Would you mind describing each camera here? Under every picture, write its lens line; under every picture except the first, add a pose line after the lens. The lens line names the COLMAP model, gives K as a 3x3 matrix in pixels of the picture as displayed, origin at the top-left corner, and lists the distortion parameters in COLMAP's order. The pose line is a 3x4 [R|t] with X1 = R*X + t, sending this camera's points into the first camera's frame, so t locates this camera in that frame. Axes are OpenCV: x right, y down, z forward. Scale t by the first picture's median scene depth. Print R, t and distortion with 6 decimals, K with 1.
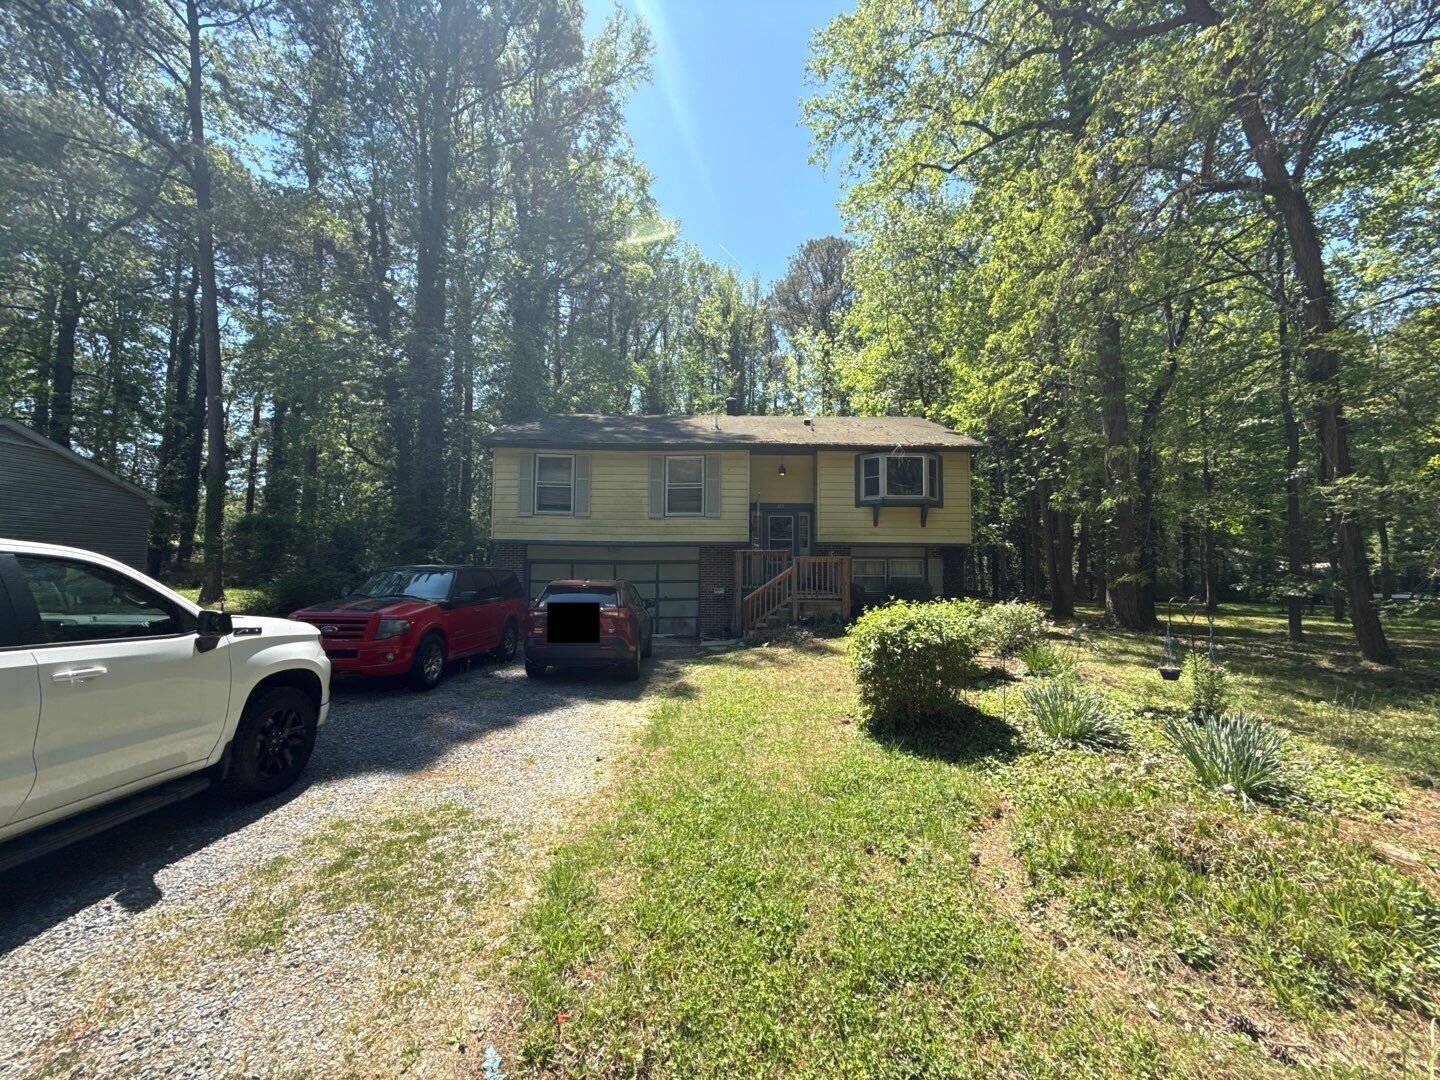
lens RADIAL K [[583.1, 0, 718.6], [0, 583.1, 541.7], [0, 0, 1]] dist [-0.015785, -0.000066]
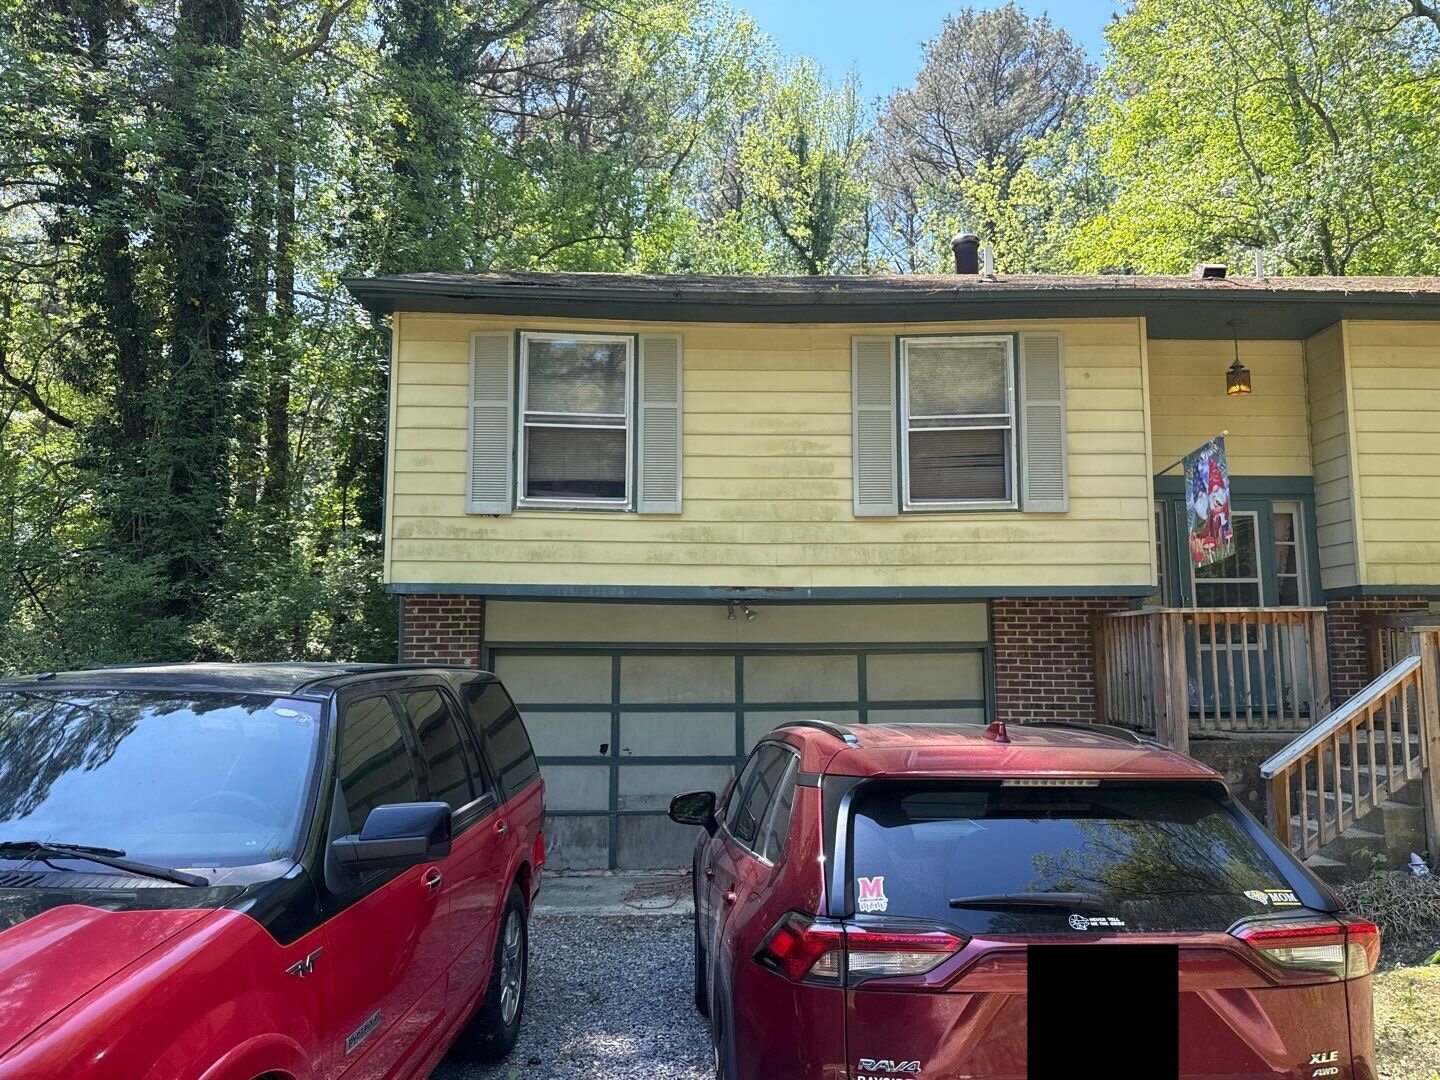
lens RADIAL K [[1034.1, 0, 721.4], [0, 1034.1, 539.9], [0, 0, 1]] dist [0.003826, -0.002686]
pose [[0.999913, -0.005583, 0.011970, -0.199516], [0.006414, 0.997489, -0.070525, 0.013789], [-0.011546, 0.070595, 0.997438, 0.394651]]
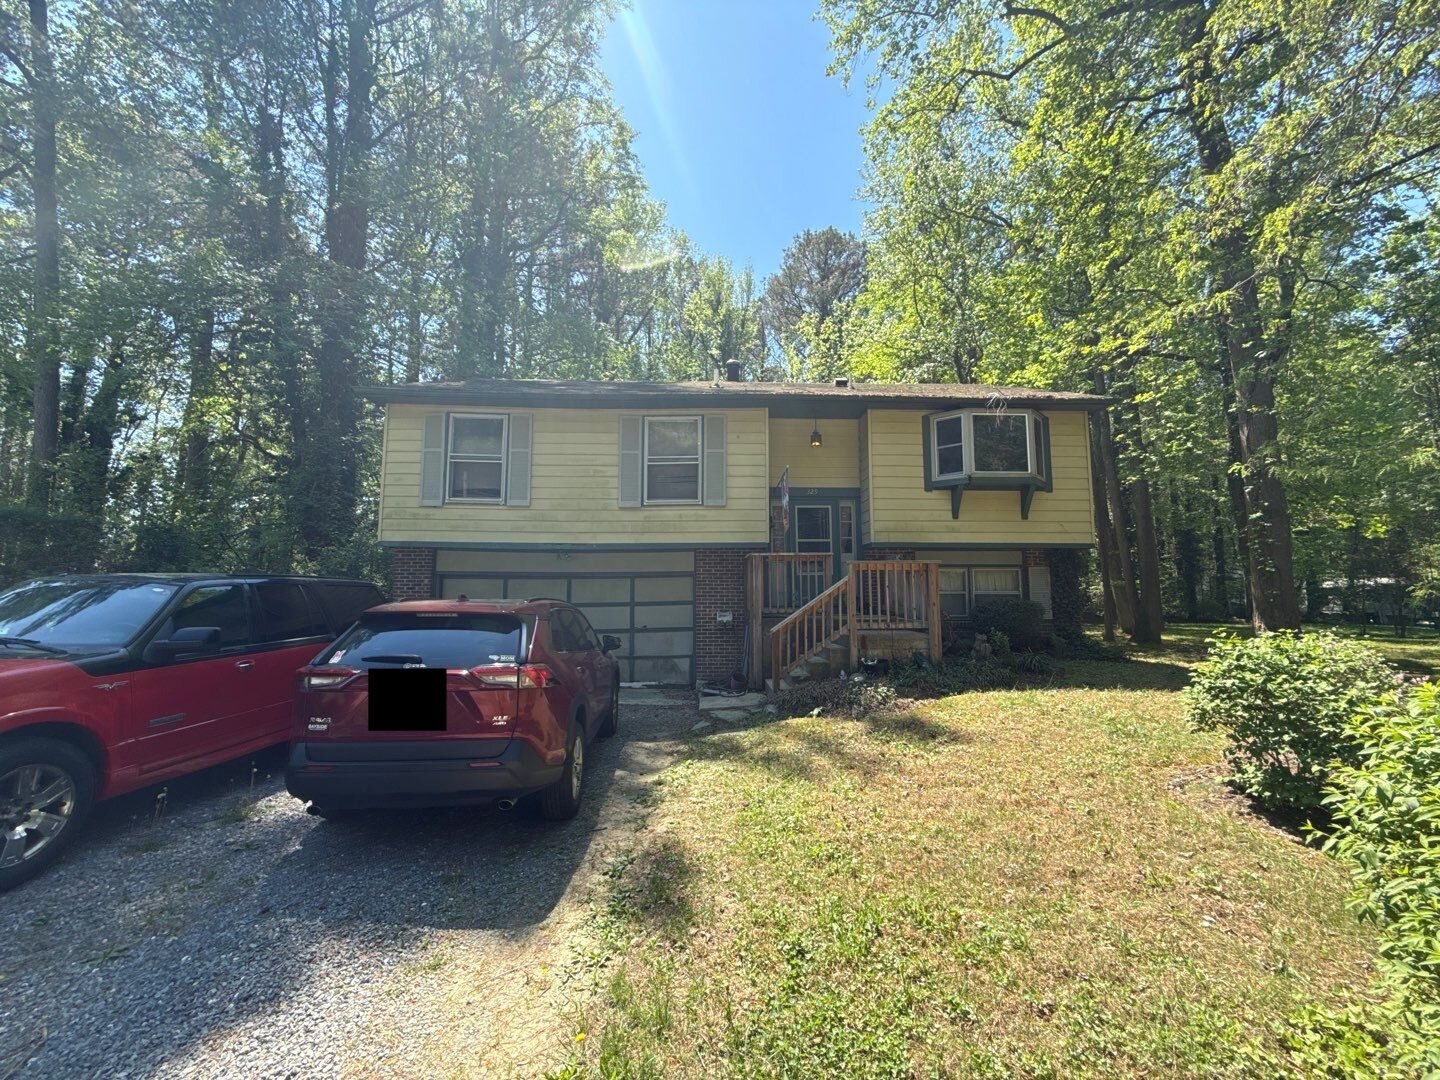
lens RADIAL K [[583.1, 0, 724.0], [0, 583.1, 537.5], [0, 0, 1]] dist [-0.015785, -0.000066]
pose [[0.999429, -0.004144, 0.033537, -0.021248], [0.005665, 0.998953, -0.045395, 0.023451], [-0.033314, 0.045559, 0.998406, 0.323994]]
